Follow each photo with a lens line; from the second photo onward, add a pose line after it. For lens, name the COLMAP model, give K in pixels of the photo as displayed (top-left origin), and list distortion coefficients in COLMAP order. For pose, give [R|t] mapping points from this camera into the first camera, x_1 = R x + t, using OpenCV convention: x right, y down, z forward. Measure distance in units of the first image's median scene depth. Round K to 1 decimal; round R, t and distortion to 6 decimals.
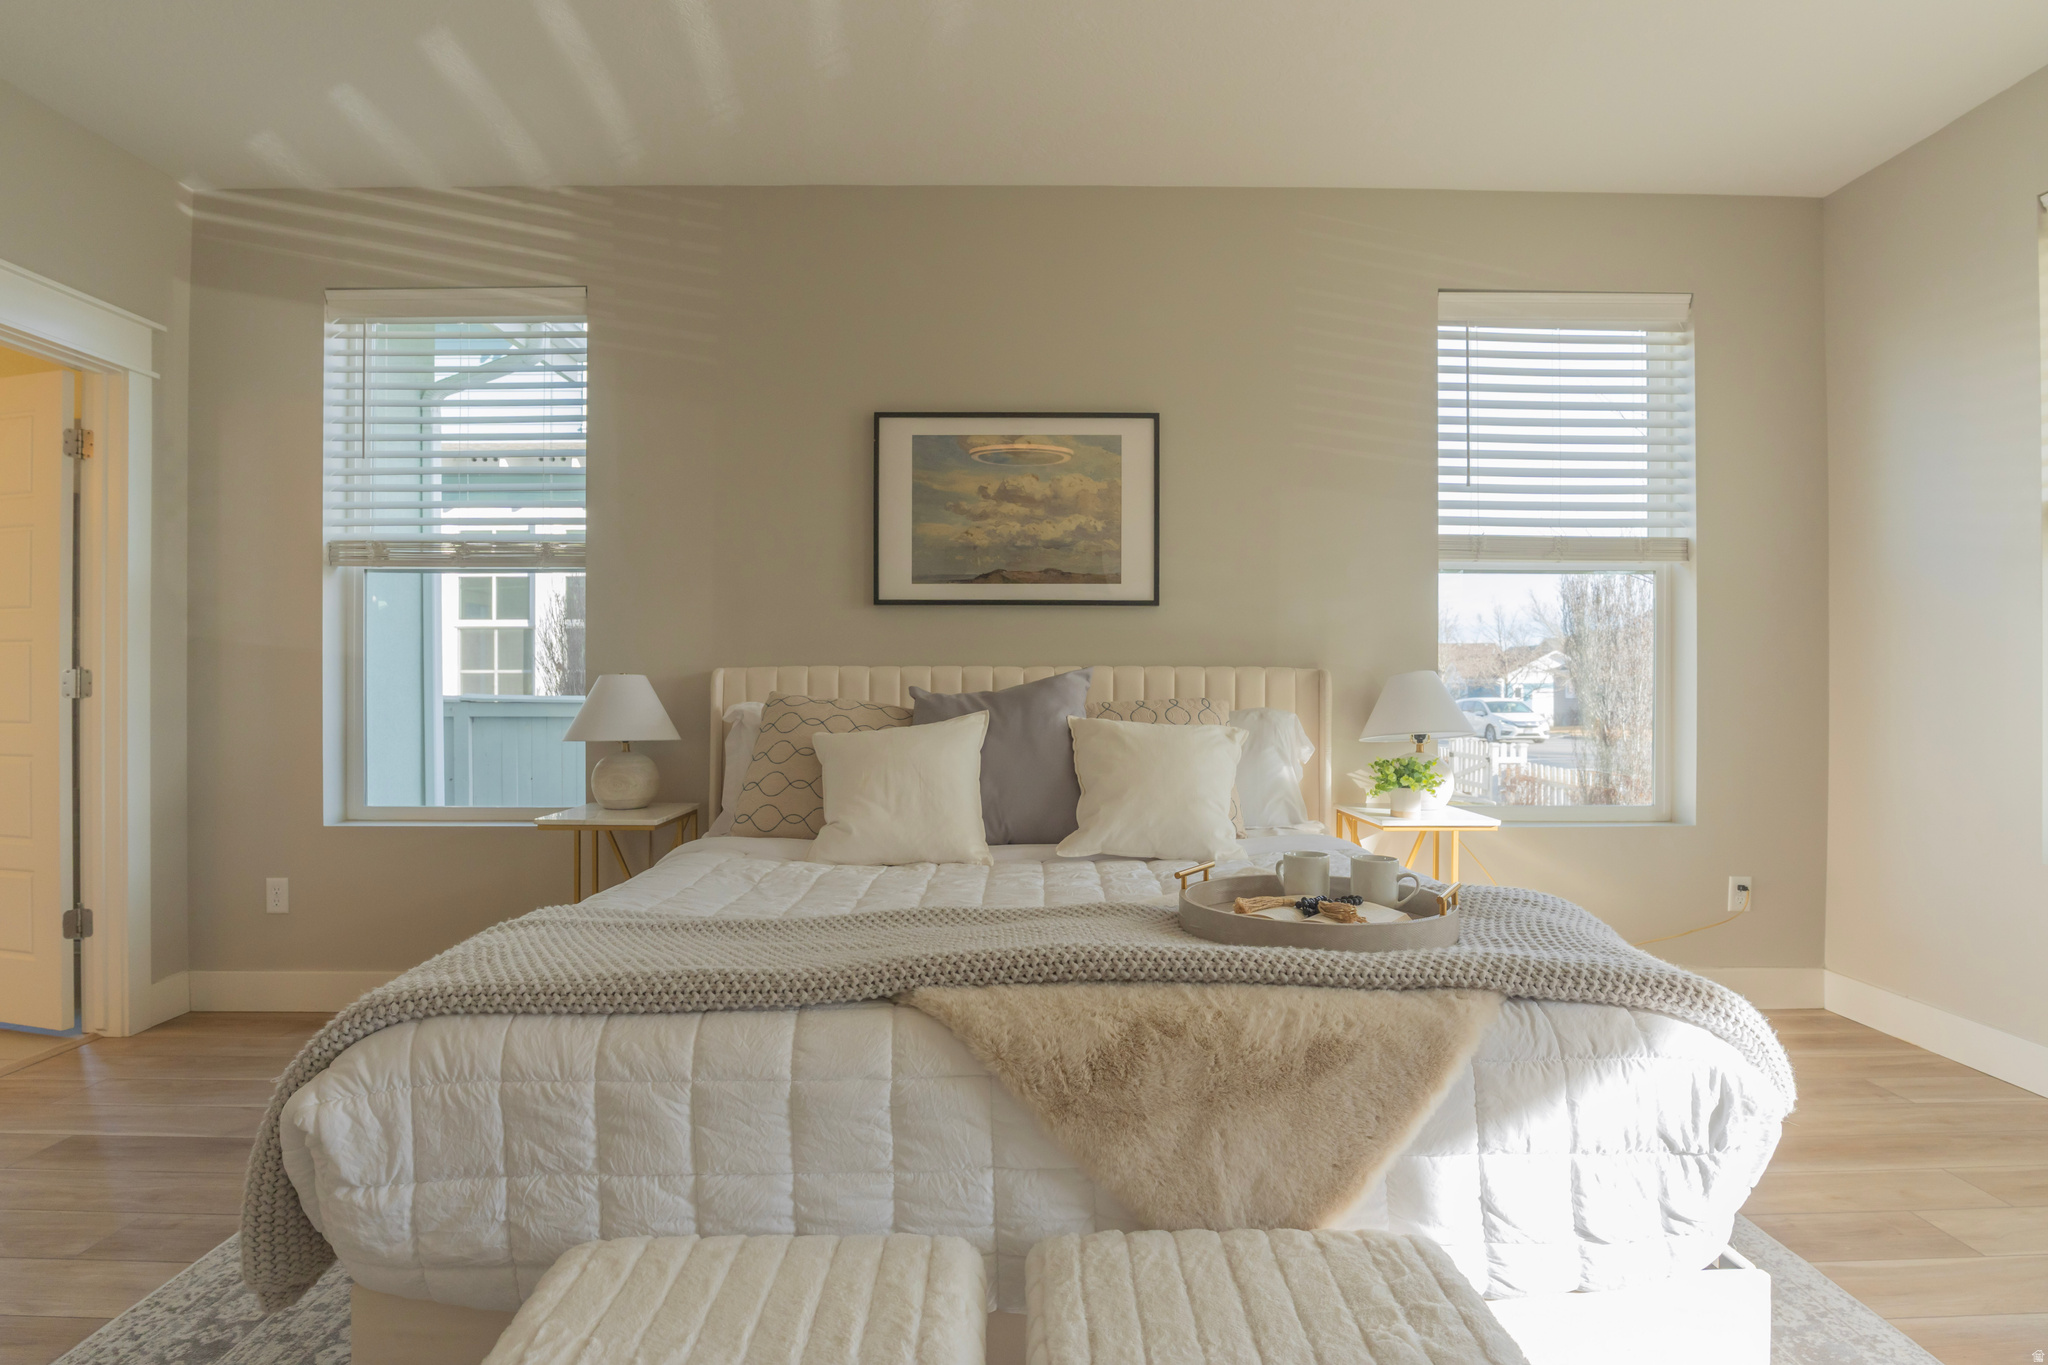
lens RADIAL K [[1014.2, 0, 1024.0], [0, 1014.2, 682.5], [0, 0, 1]] dist [-0.030623, -0.000269]
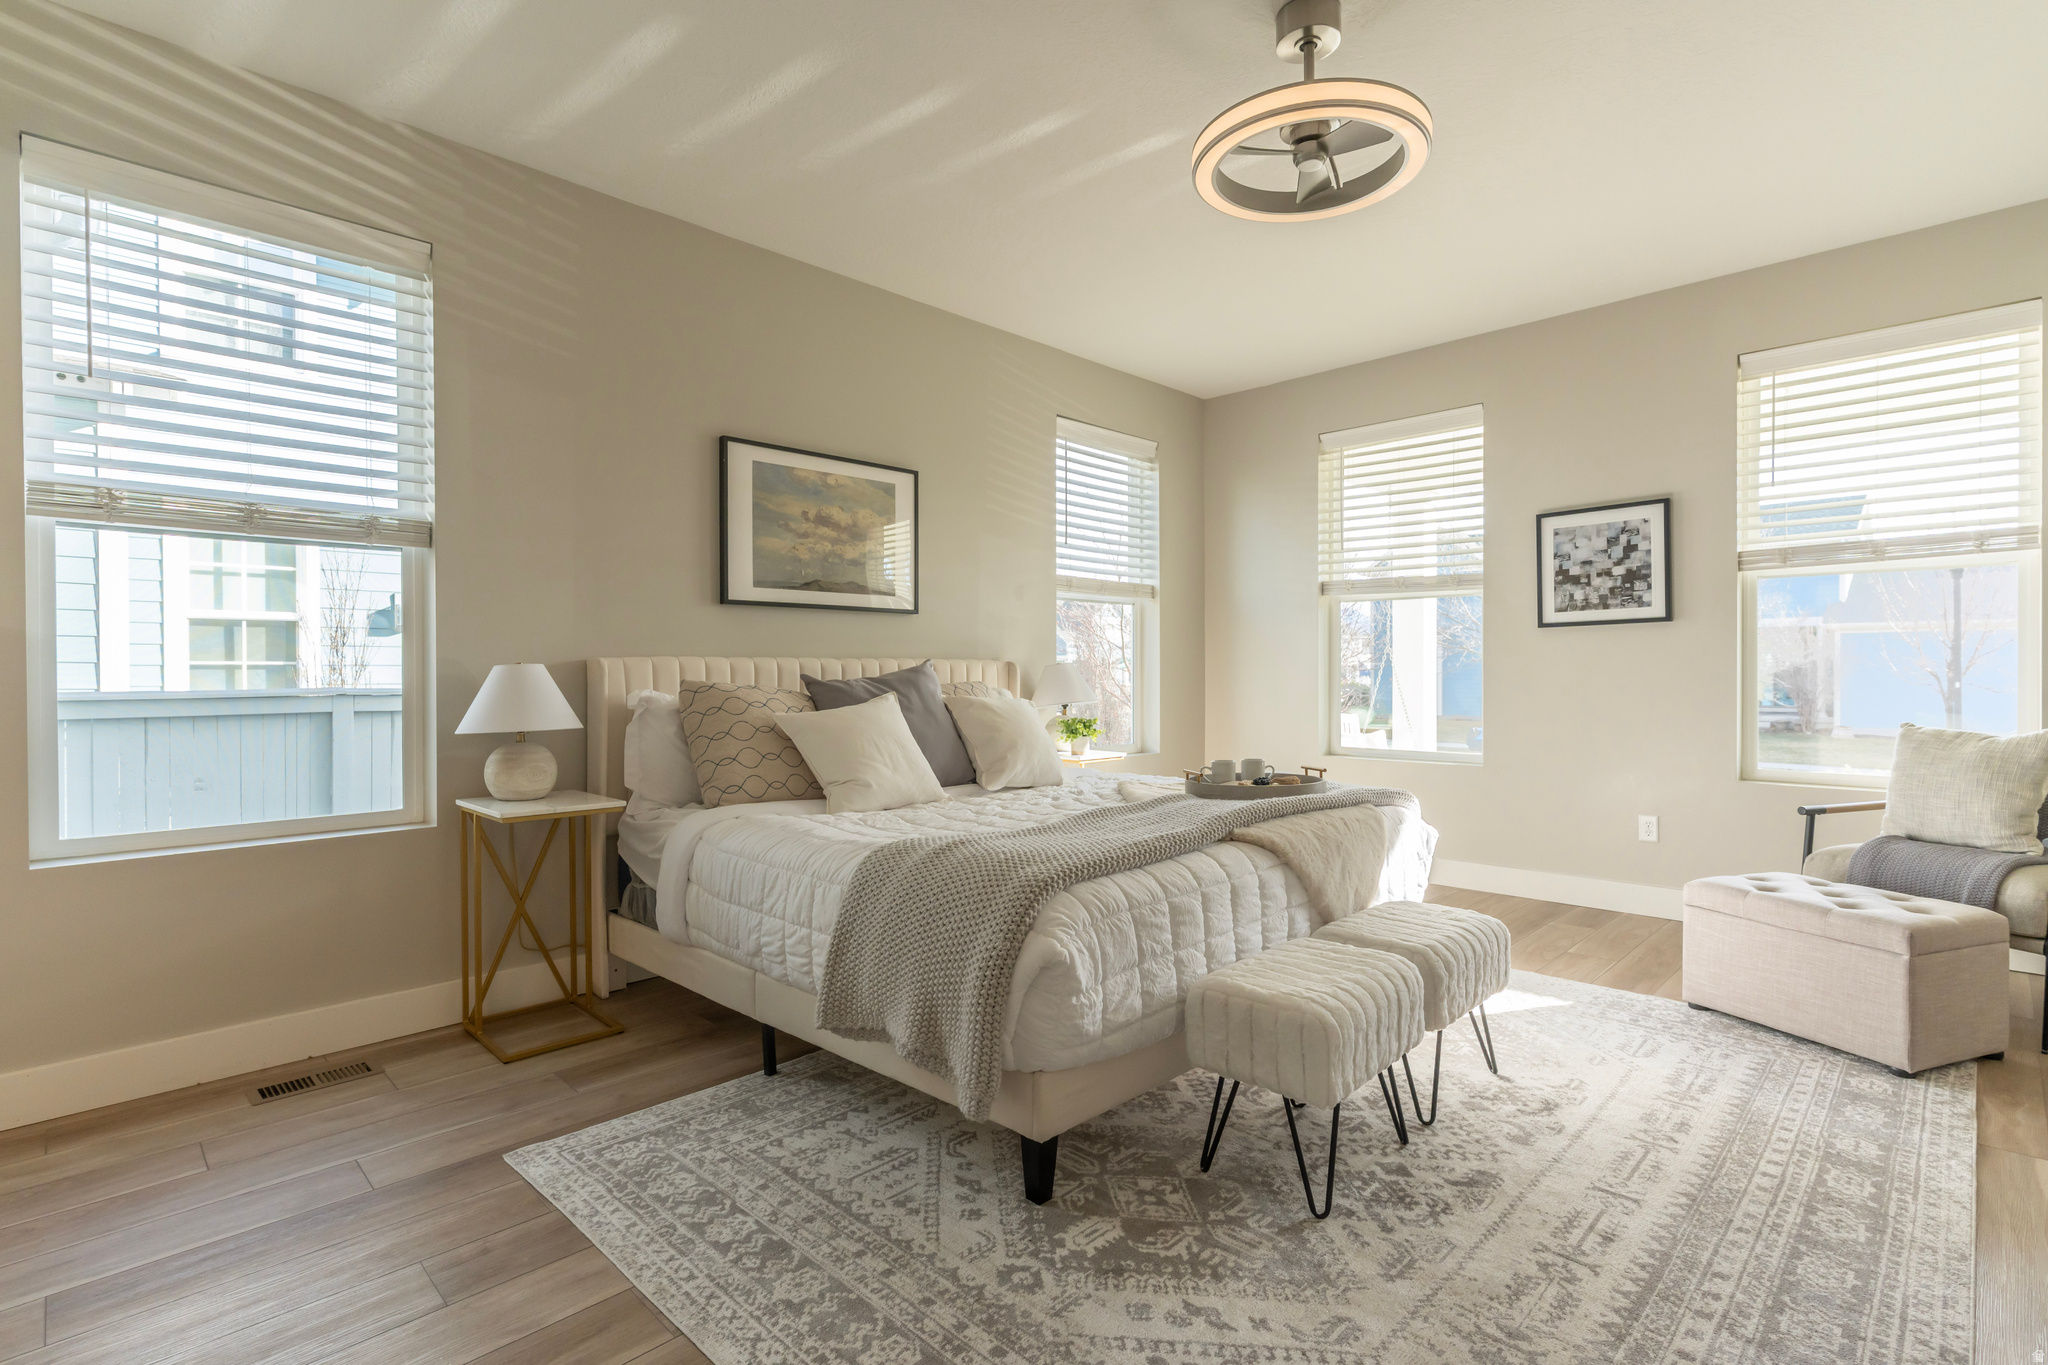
lens RADIAL K [[968.0, 0, 981.0], [0, 968.0, 680.1], [0, 0, 1]] dist [-0.002926, -0.000436]
pose [[0.725579, -0.008837, 0.688082, -0.693470], [0.004023, 0.999955, 0.008601, 0.001500], [-0.688127, -0.003473, 0.725582, 0.004189]]
